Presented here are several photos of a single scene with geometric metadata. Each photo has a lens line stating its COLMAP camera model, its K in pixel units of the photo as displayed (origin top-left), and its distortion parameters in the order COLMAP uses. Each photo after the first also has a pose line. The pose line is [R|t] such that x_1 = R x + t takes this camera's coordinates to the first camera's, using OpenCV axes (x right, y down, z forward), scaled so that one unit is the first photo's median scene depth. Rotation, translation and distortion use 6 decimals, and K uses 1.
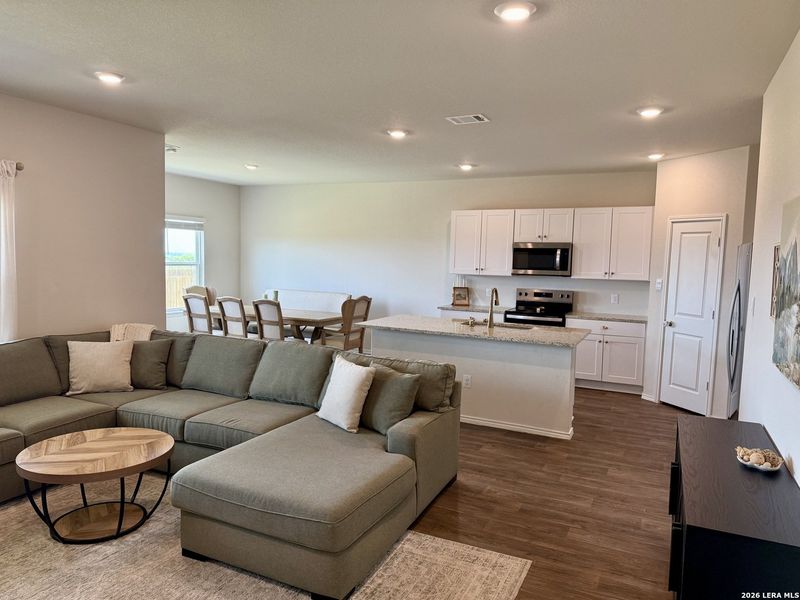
lens RADIAL K [[560.7, 0, 400.7], [0, 560.7, 297.1], [0, 0, 1]] dist [0.065568, -0.080205]
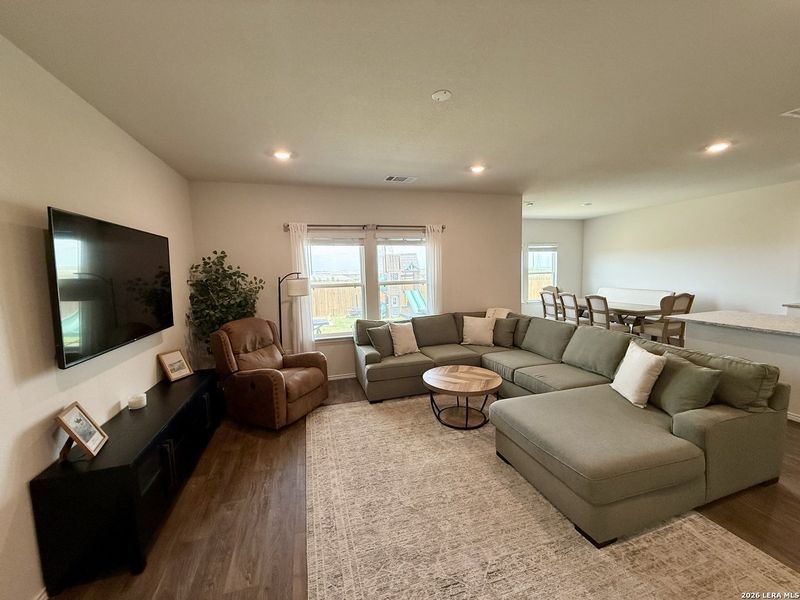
lens RADIAL K [[317.7, 0, 396.7], [0, 317.7, 301.3], [0, 0, 1]] dist [0.000862, 0.000351]
pose [[0.661511, 0.029233, -0.749365, 0.065181], [-0.007092, 0.999439, 0.032728, -0.005319], [0.749902, -0.016335, 0.661348, 0.138848]]
